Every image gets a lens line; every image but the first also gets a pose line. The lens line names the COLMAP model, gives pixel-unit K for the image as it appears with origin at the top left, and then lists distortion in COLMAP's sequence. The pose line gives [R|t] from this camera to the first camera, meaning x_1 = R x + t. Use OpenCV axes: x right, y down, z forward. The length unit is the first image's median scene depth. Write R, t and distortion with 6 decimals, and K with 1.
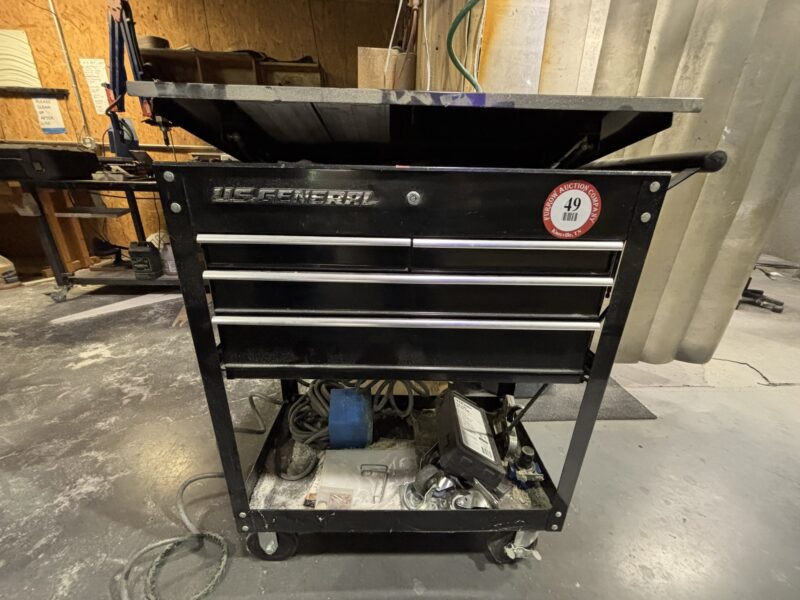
lens RADIAL K [[321.7, 0, 399.2], [0, 321.7, 300.4], [0, 0, 1]] dist [0.001337, -0.001112]
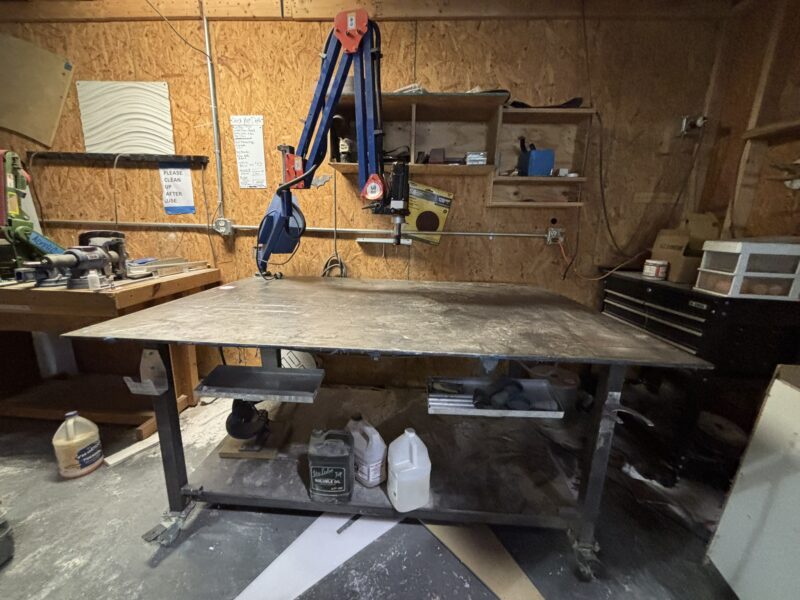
lens RADIAL K [[321.7, 0, 400.2], [0, 321.7, 297.1], [0, 0, 1]] dist [0.001337, -0.001112]
pose [[0.994006, 0.023597, -0.106750, -0.531505], [-0.038914, 0.988846, -0.143770, -0.265655], [0.102167, 0.147062, 0.983837, 0.394299]]
